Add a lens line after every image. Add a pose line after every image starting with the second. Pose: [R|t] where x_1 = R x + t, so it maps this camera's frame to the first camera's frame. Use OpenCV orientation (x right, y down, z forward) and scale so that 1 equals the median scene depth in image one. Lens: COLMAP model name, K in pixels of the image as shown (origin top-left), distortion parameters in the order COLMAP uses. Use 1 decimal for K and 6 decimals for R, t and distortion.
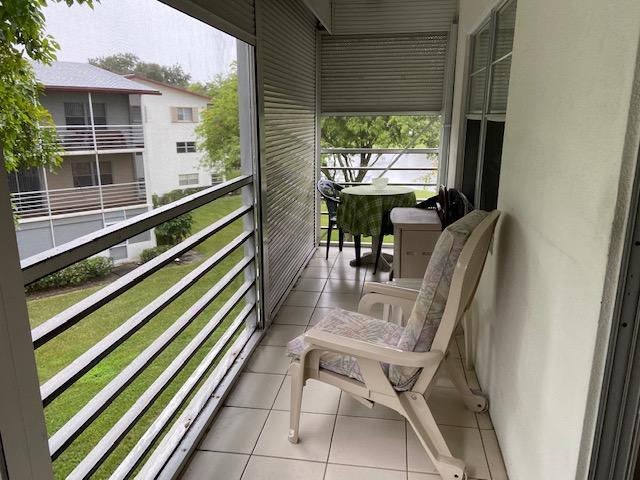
lens RADIAL K [[482.4, 0, 320.0], [0, 482.4, 240.0], [0, 0, 1]] dist [0.133279, 0.000003]
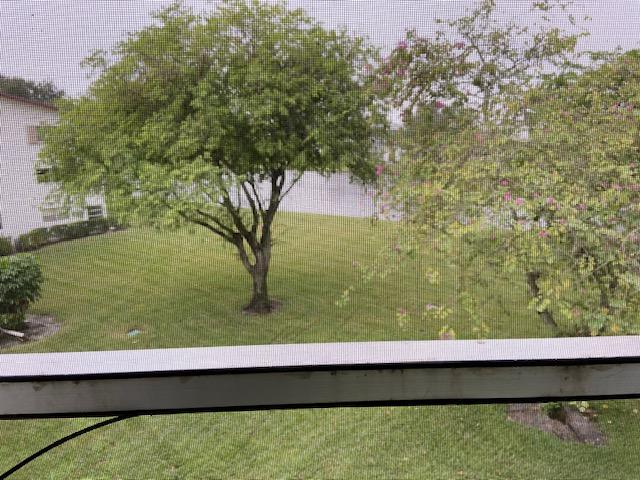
lens RADIAL K [[476.8, 0, 320.0], [0, 476.8, 240.0], [0, 0, 1]] dist [-0.002454, -0.002412]
pose [[0.981205, -0.046857, 0.187193, 0.010650], [0.053208, 0.998161, -0.029042, -0.047395], [-0.185488, 0.038456, 0.981894, 0.201660]]
